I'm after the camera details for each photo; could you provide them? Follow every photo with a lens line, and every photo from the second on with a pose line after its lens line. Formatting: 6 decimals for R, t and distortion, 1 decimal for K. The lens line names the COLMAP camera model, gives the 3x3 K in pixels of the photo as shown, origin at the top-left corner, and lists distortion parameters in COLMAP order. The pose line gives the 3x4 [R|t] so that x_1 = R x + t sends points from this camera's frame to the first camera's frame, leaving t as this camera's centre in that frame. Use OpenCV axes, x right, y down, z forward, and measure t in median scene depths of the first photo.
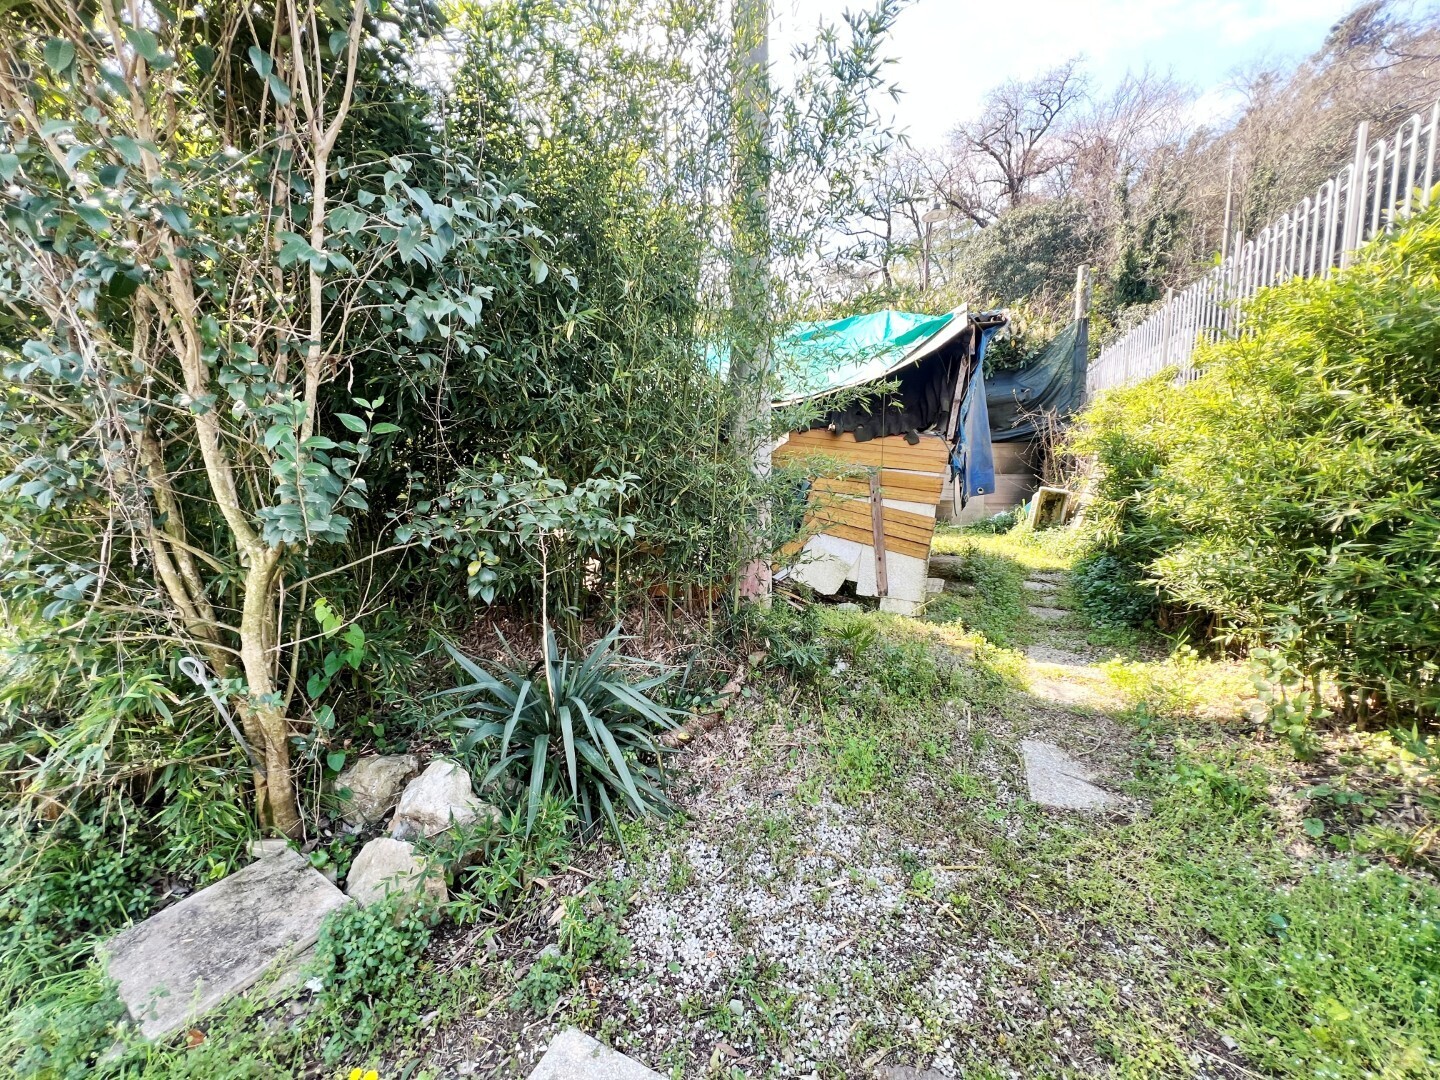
lens RADIAL K [[574.9, 0, 718.9], [0, 574.9, 540.5], [0, 0, 1]] dist [-0.000096, 0.000650]
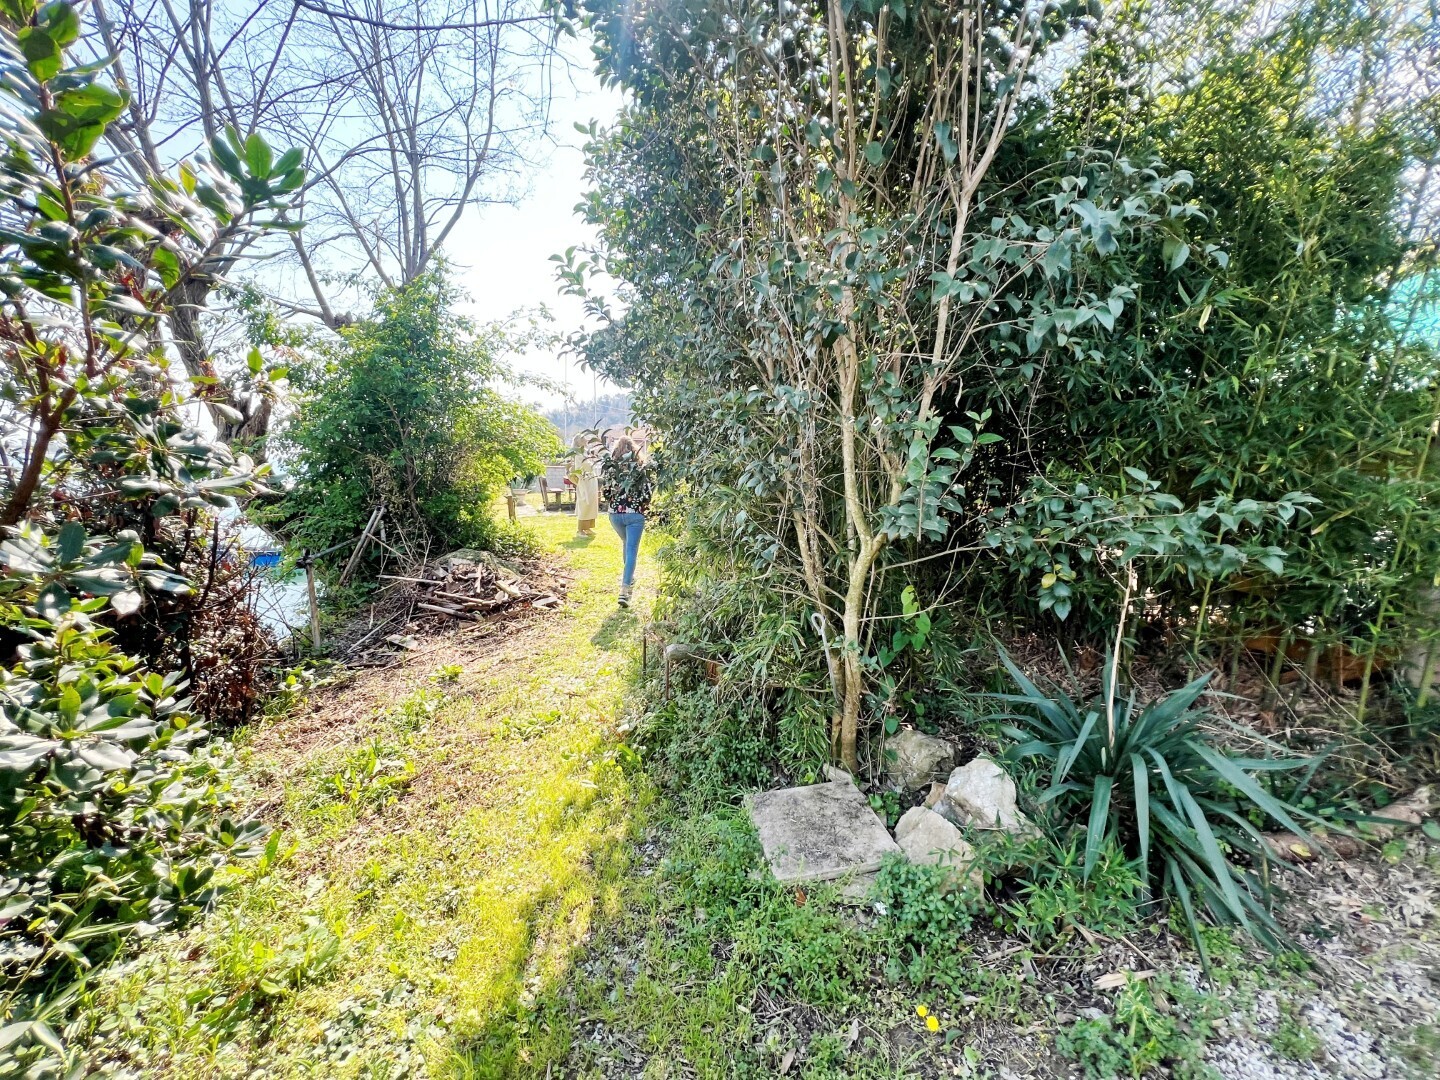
lens RADIAL K [[574.9, 0, 720.0], [0, 574.9, 538.8], [0, 0, 1]] dist [-0.000096, 0.000650]
pose [[0.692781, 0.115015, -0.711917, -0.130427], [-0.117161, 0.992035, 0.046258, -0.001817], [0.711567, 0.051362, 0.700738, -0.082968]]
